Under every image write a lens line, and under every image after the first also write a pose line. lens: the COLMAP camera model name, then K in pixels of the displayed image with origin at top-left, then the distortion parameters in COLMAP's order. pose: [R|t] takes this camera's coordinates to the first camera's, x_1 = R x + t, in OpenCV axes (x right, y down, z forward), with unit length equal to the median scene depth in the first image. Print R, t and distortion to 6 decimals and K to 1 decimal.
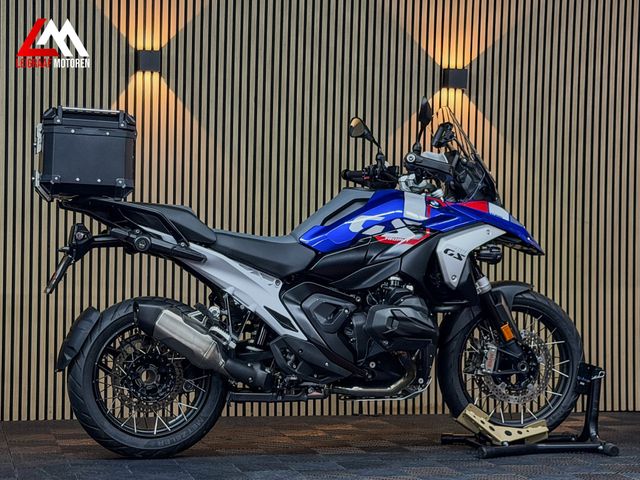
lens RADIAL K [[1438.7, 0, 321.8], [0, 1438.7, 242.9], [0, 0, 1]] dist [0.150109, 0.000000]
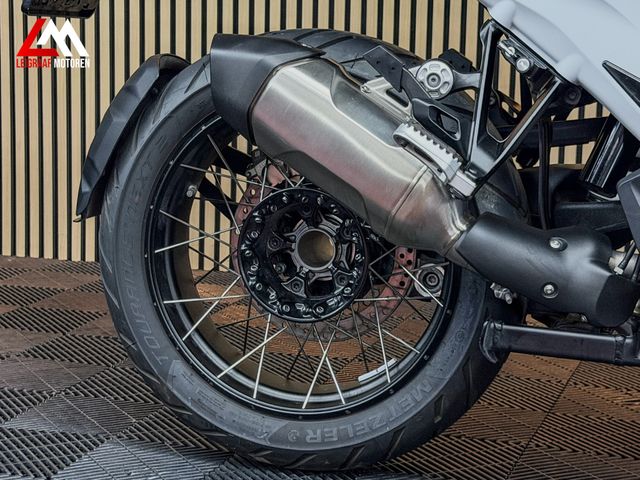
lens RADIAL K [[1463.7, 0, 321.3], [0, 1463.7, 238.0], [0, 0, 1]] dist [0.125010, 0.000000]
pose [[0.847123, 0.084695, -0.524605, 0.075105], [0.001300, 0.986884, 0.161427, 0.028203], [0.531396, -0.137430, 0.835902, 0.658856]]
